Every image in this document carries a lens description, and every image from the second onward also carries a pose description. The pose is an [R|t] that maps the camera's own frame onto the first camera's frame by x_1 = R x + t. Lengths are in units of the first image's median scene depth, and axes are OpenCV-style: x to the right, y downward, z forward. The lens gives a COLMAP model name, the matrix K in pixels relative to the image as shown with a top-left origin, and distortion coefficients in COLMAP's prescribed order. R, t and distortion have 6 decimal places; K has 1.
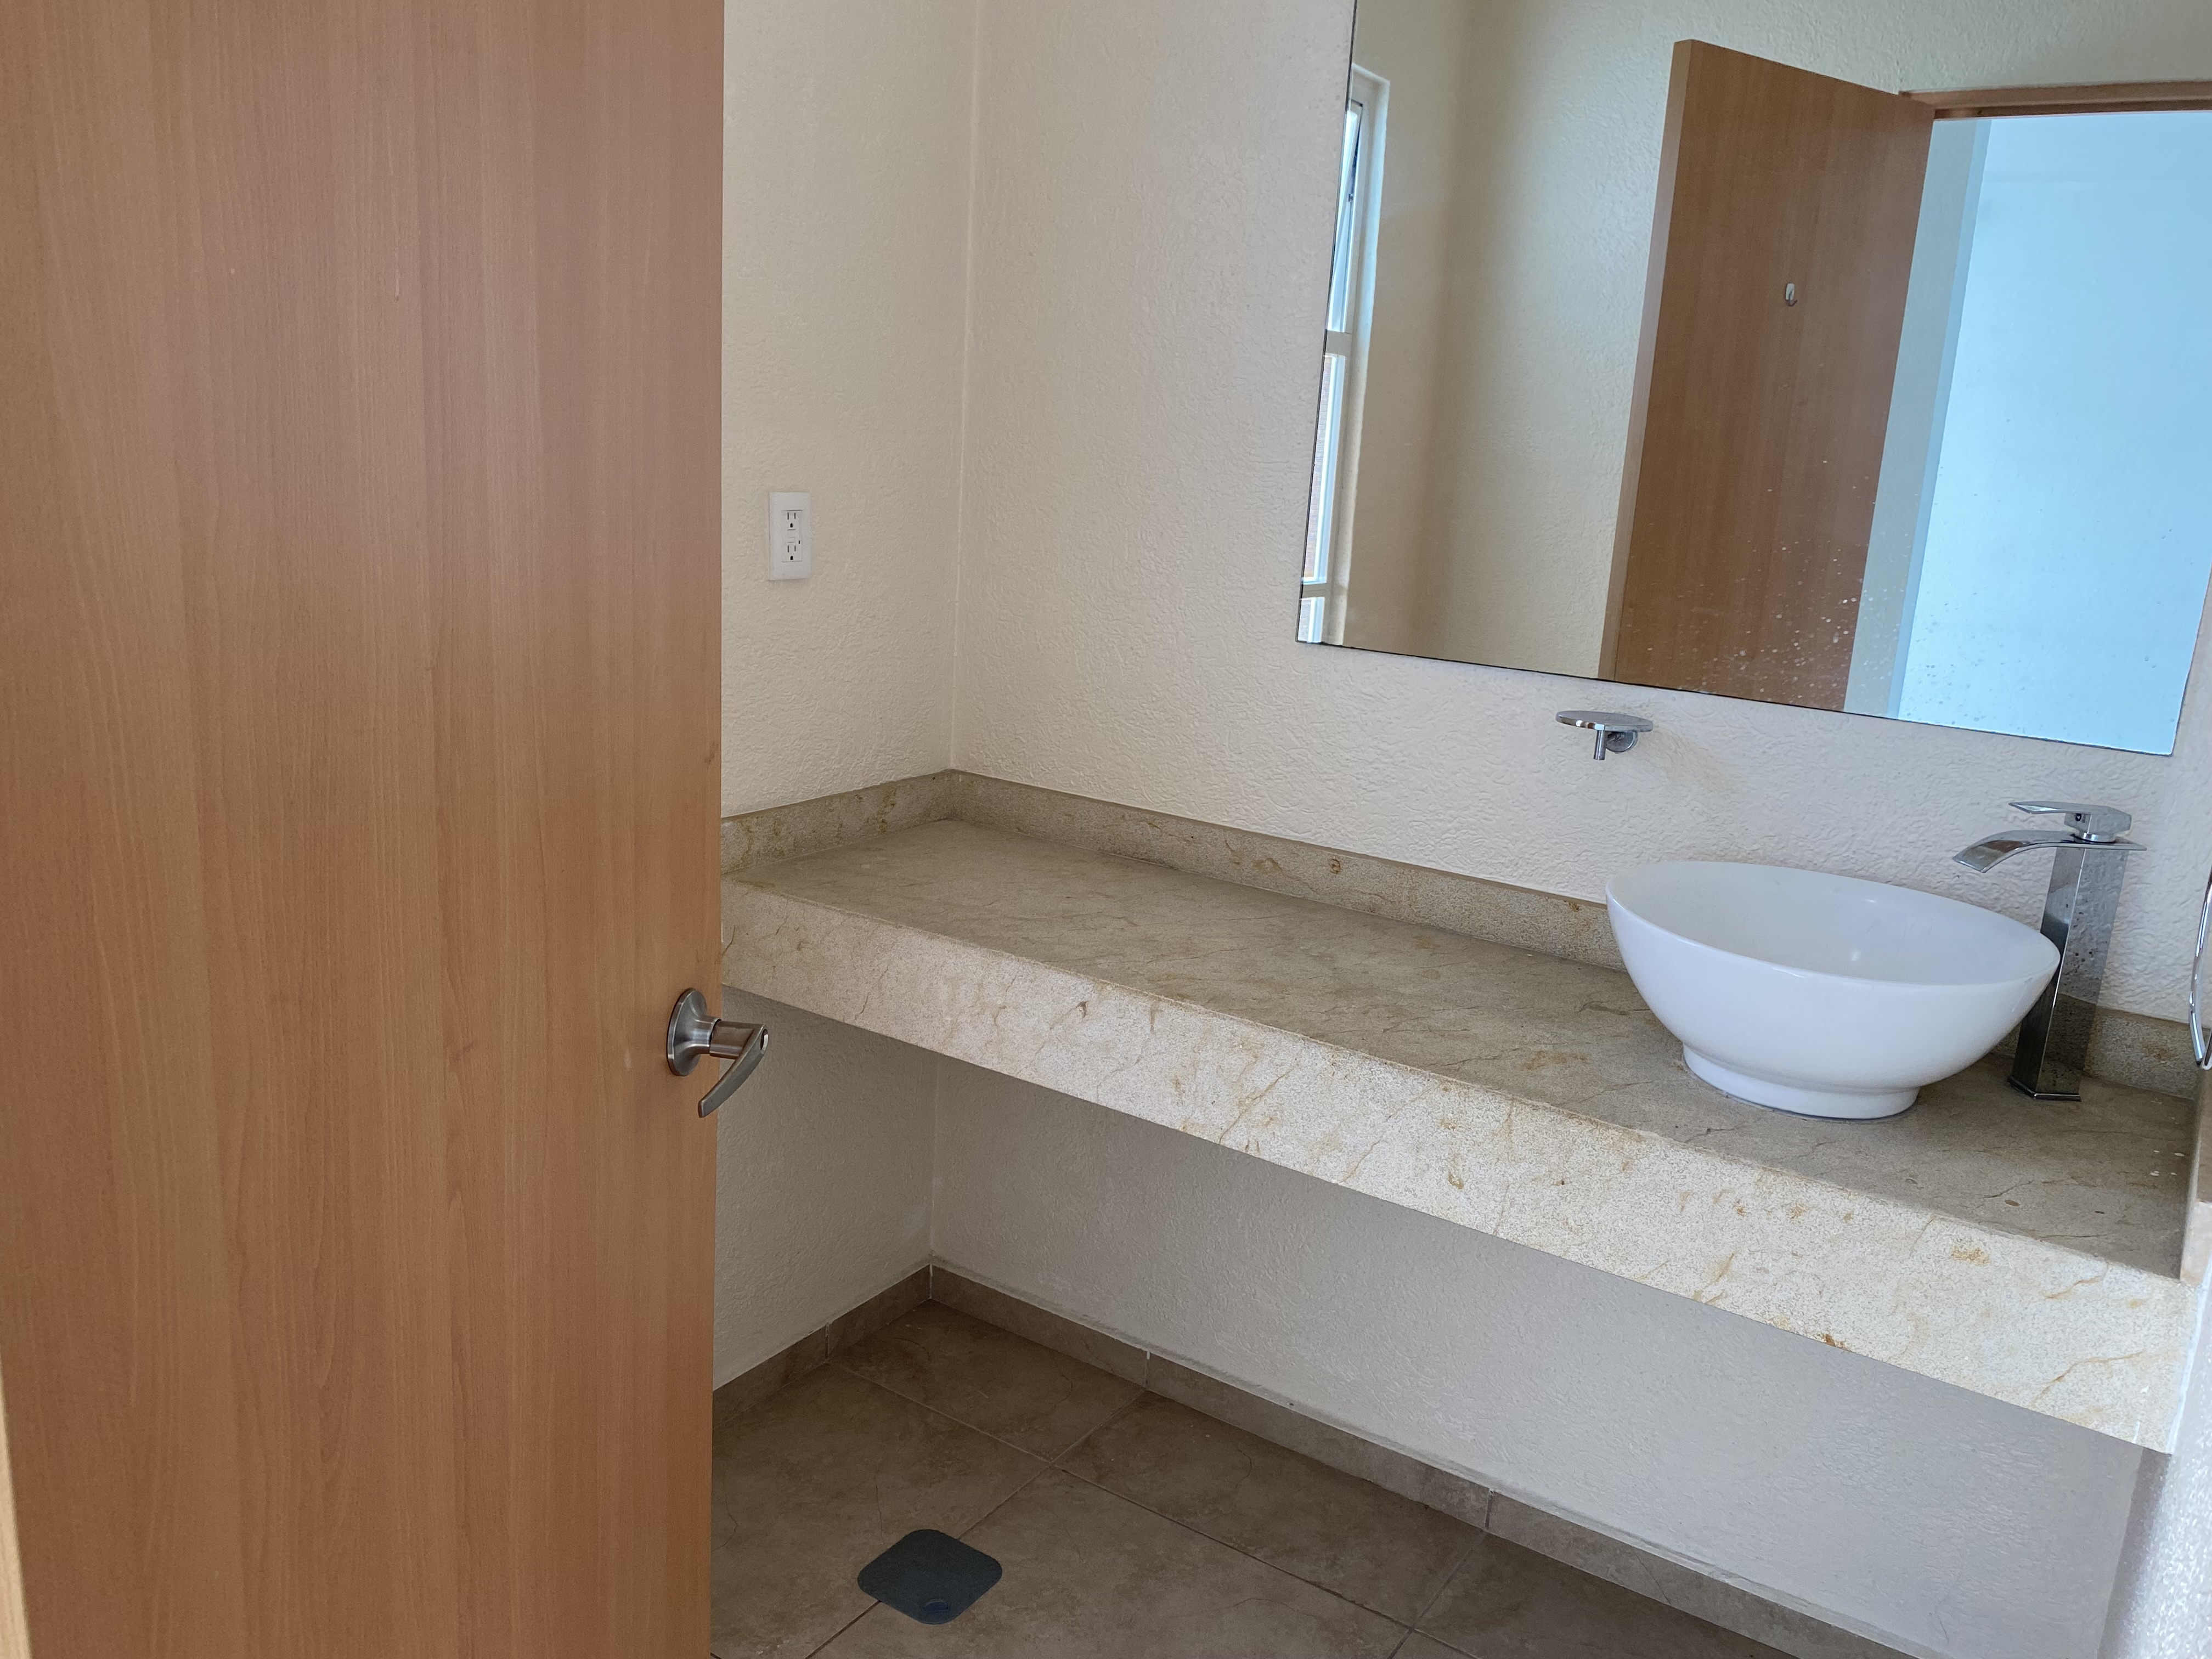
lens RADIAL K [[1692.2, 0, 1105.0], [0, 1692.2, 839.5], [0, 0, 1]] dist [0.019868, -0.017900]
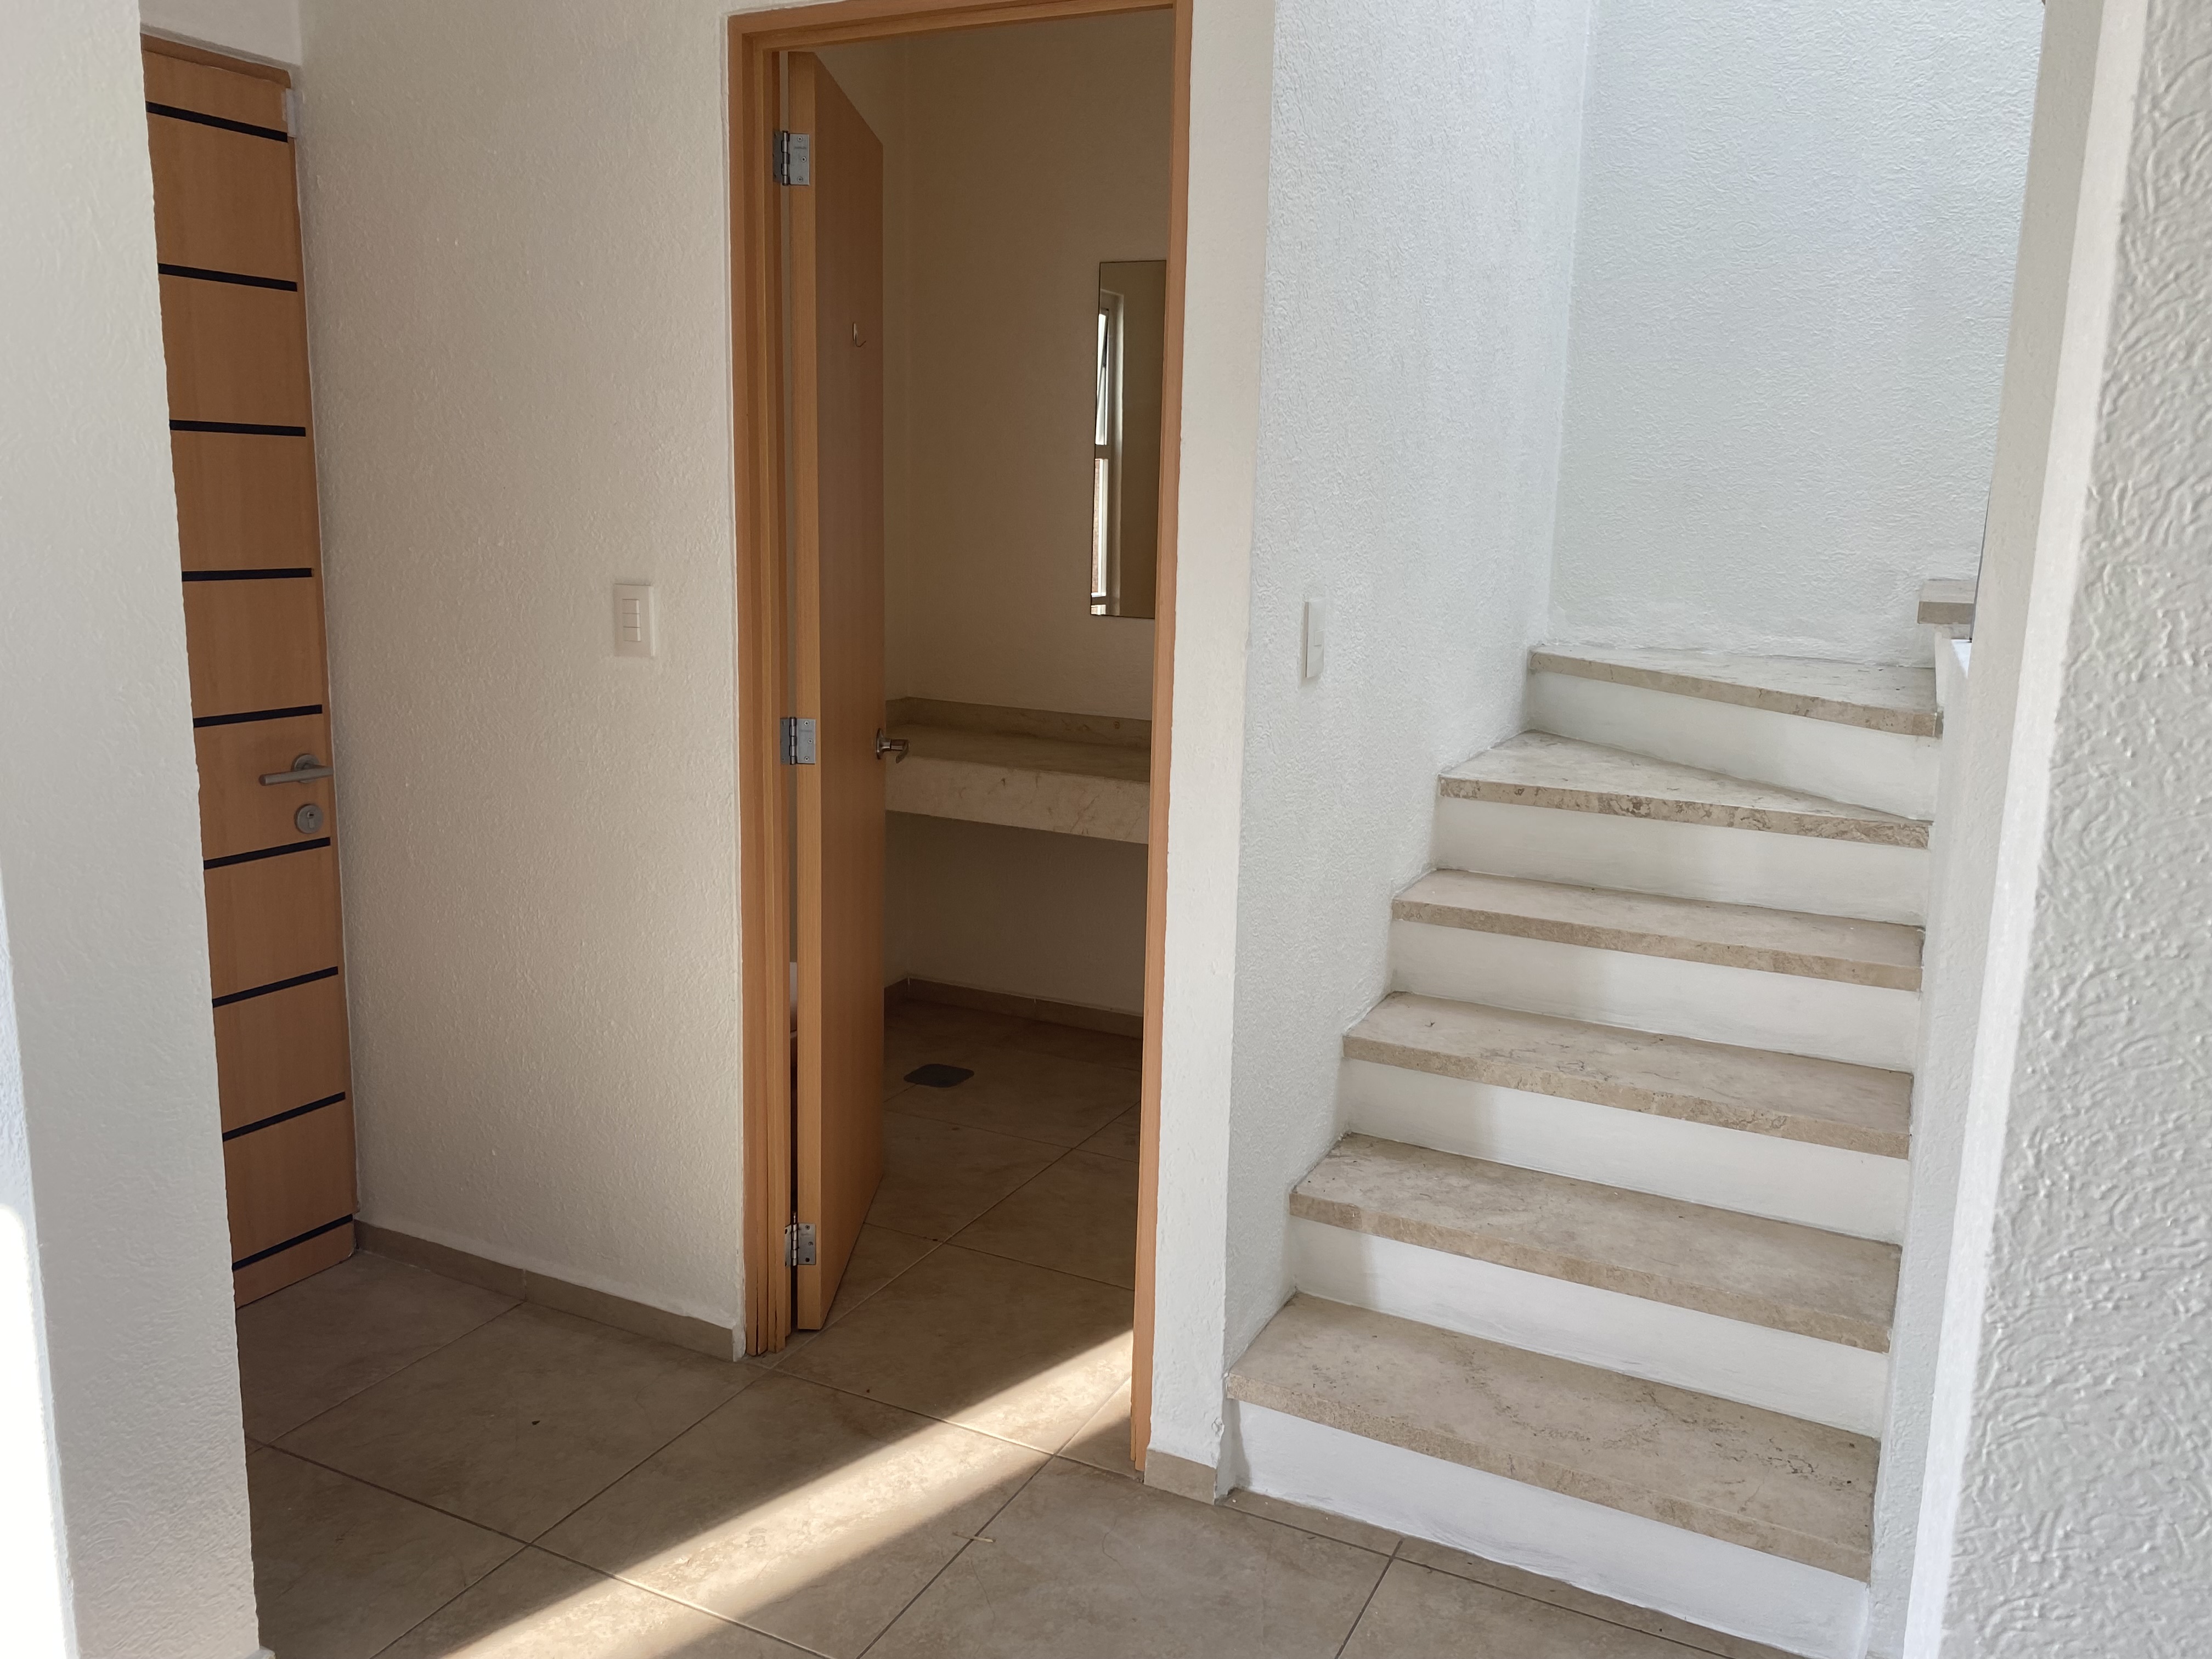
lens RADIAL K [[1692.2, 0, 1116.1], [0, 1692.2, 817.0], [0, 0, 1]] dist [0.019868, -0.017900]
pose [[0.990568, -0.057294, 0.124466, -0.105601], [0.062064, 0.997466, -0.034783, 0.170680], [-0.122157, 0.042180, 0.991614, -0.864209]]
